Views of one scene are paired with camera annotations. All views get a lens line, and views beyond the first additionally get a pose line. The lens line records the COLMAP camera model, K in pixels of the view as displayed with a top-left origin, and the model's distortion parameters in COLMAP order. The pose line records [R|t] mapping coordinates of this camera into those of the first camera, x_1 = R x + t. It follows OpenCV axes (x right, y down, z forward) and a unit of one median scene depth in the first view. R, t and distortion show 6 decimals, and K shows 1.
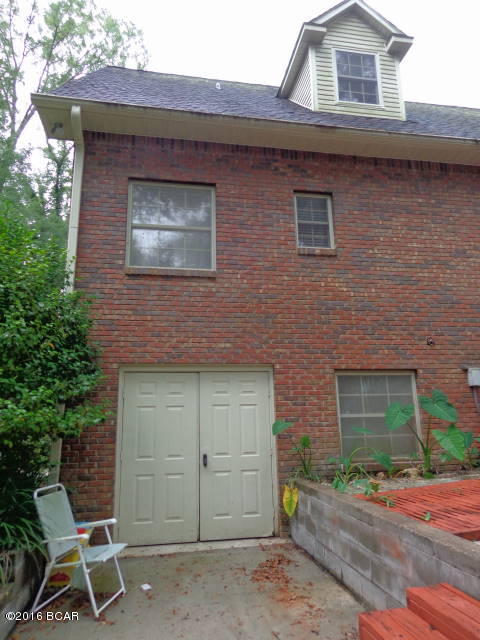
lens RADIAL K [[449.0, 0, 240.0], [0, 449.0, 320.0], [0, 0, 1]] dist [0.000126, 0.001888]
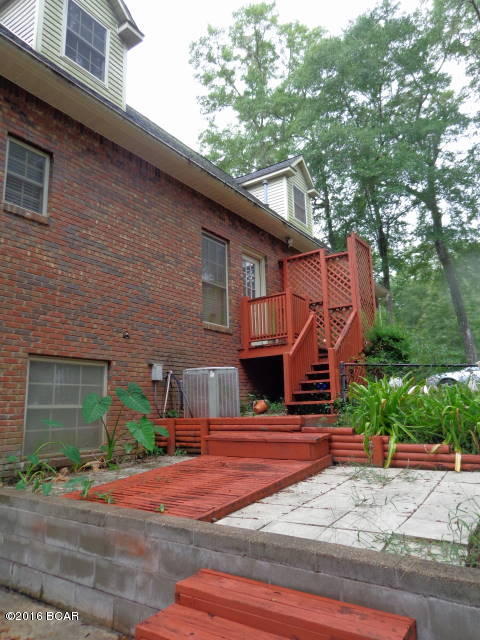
lens RADIAL K [[452.9, 0, 240.0], [0, 452.9, 320.0], [0, 0, 1]] dist [0.004037, 0.005565]
pose [[0.698500, 0.143102, 0.701156, -0.123351], [-0.158591, 0.986393, -0.043326, 0.018920], [-0.697816, -0.080934, 0.711690, 0.094975]]
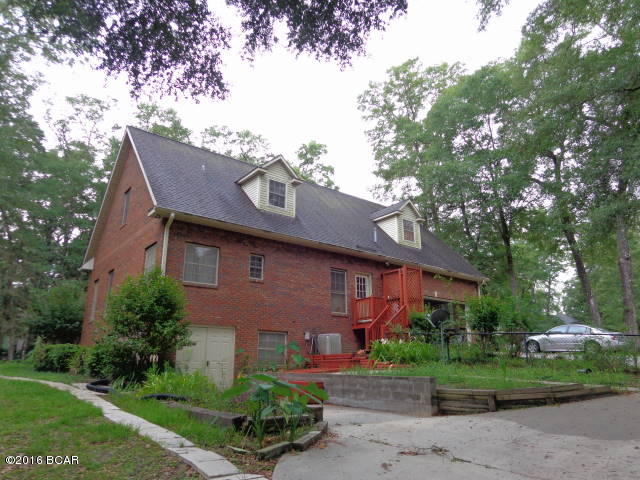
lens RADIAL K [[452.9, 0, 320.0], [0, 452.9, 240.0], [0, 0, 1]] dist [0.004037, 0.005565]
pose [[0.877451, 0.154153, 0.454220, -0.701102], [-0.124094, 0.987667, -0.095472, -0.183824], [-0.463336, 0.027406, 0.885759, -1.393355]]
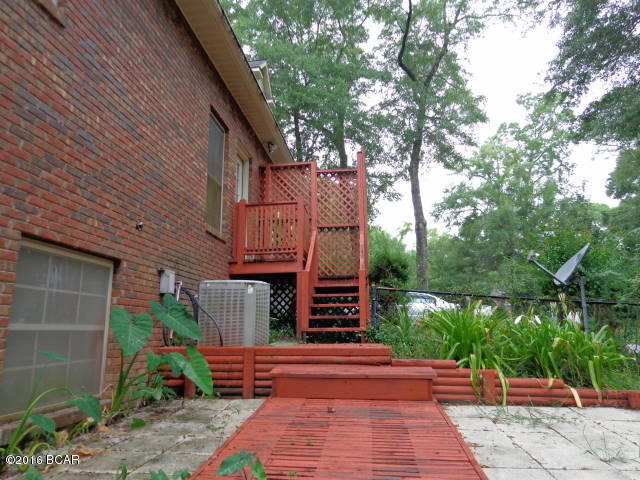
lens RADIAL K [[452.9, 0, 320.0], [0, 452.9, 240.0], [0, 0, 1]] dist [0.004037, 0.005565]
pose [[0.289924, 0.209181, 0.933910, -0.152085], [-0.226676, 0.963065, -0.145342, 0.112151], [-0.929818, -0.169557, 0.326632, 0.515960]]
